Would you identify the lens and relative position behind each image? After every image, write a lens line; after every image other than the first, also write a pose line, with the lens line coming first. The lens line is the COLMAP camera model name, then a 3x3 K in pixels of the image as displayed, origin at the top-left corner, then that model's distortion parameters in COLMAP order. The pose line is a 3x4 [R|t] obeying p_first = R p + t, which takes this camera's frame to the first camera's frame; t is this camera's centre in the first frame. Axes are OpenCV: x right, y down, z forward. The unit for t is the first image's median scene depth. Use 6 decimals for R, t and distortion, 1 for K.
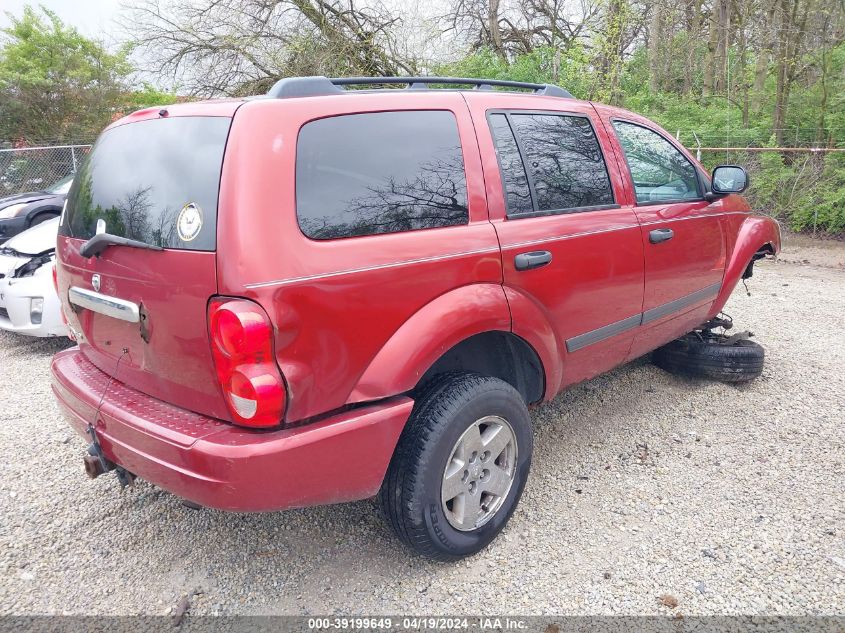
lens RADIAL K [[652.6, 0, 422.5], [0, 652.6, 316.5], [0, 0, 1]] dist [0.004615, 0.010044]
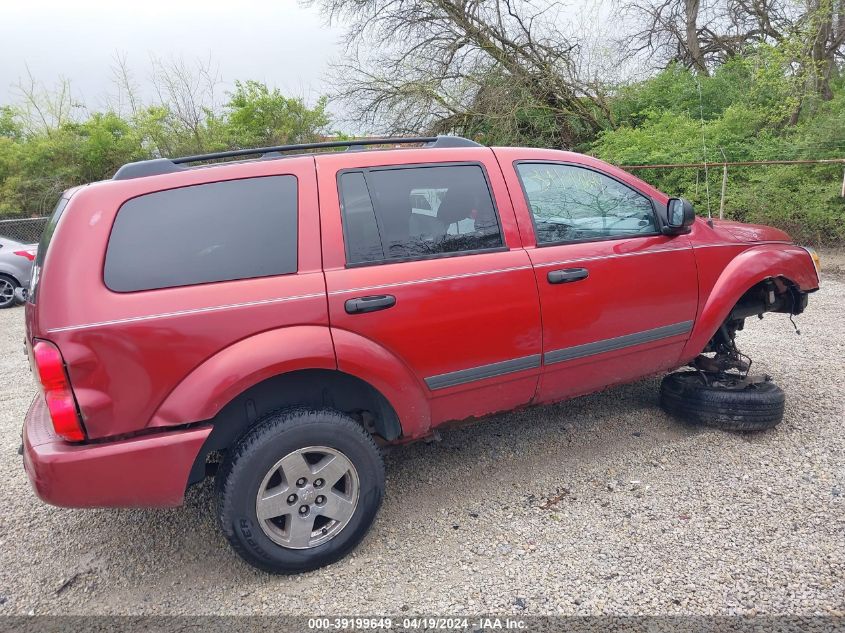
lens RADIAL K [[652.6, 0, 422.5], [0, 652.6, 316.5], [0, 0, 1]] dist [0.004615, 0.010044]
pose [[0.948133, 0.004447, -0.317842, 0.502480], [-0.017101, 0.999168, -0.037034, -0.023680], [0.317413, 0.040548, 0.947420, 0.000361]]
